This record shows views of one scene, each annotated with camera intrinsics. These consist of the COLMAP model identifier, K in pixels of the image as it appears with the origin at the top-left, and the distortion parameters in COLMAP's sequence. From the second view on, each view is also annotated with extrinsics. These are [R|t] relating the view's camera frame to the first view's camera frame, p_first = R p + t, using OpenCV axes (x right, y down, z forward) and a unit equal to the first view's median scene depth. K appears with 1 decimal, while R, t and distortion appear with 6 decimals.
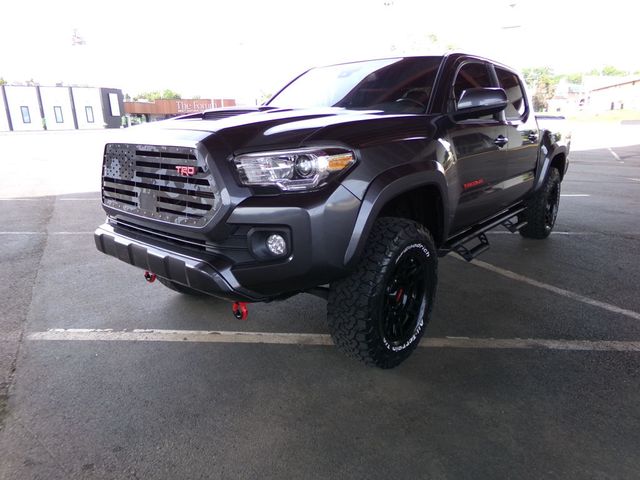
lens RADIAL K [[424.8, 0, 323.6], [0, 424.8, 239.8], [0, 0, 1]] dist [-0.007298, 0.031459]
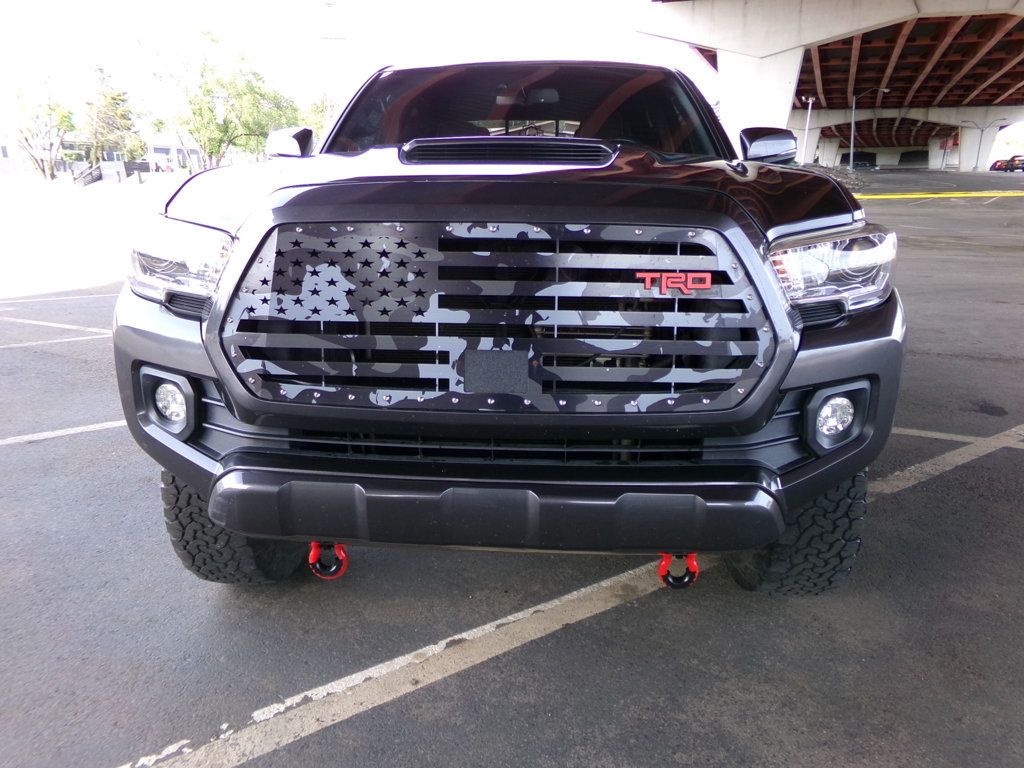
lens RADIAL K [[679.6, 0, 517.8], [0, 679.6, 383.7], [0, 0, 1]] dist [-0.007298, 0.031459]
pose [[0.807680, -0.156105, 0.568580, -0.734982], [0.143827, 0.987348, 0.066769, -0.114557], [-0.571810, 0.027849, 0.819914, 0.475605]]
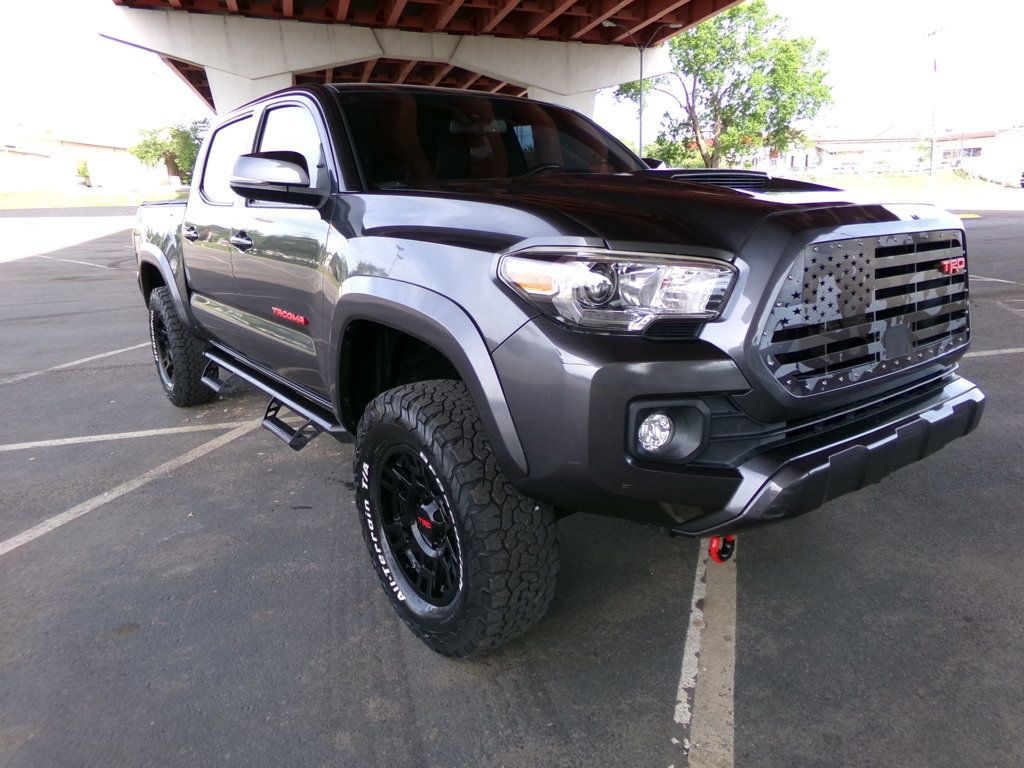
lens RADIAL K [[679.6, 0, 517.8], [0, 679.6, 383.7], [0, 0, 1]] dist [-0.007298, 0.031459]
pose [[0.244650, -0.252267, 0.936220, -1.315698], [0.271079, 0.944854, 0.183757, -0.317379], [-0.930947, 0.208833, 0.299543, 1.172005]]
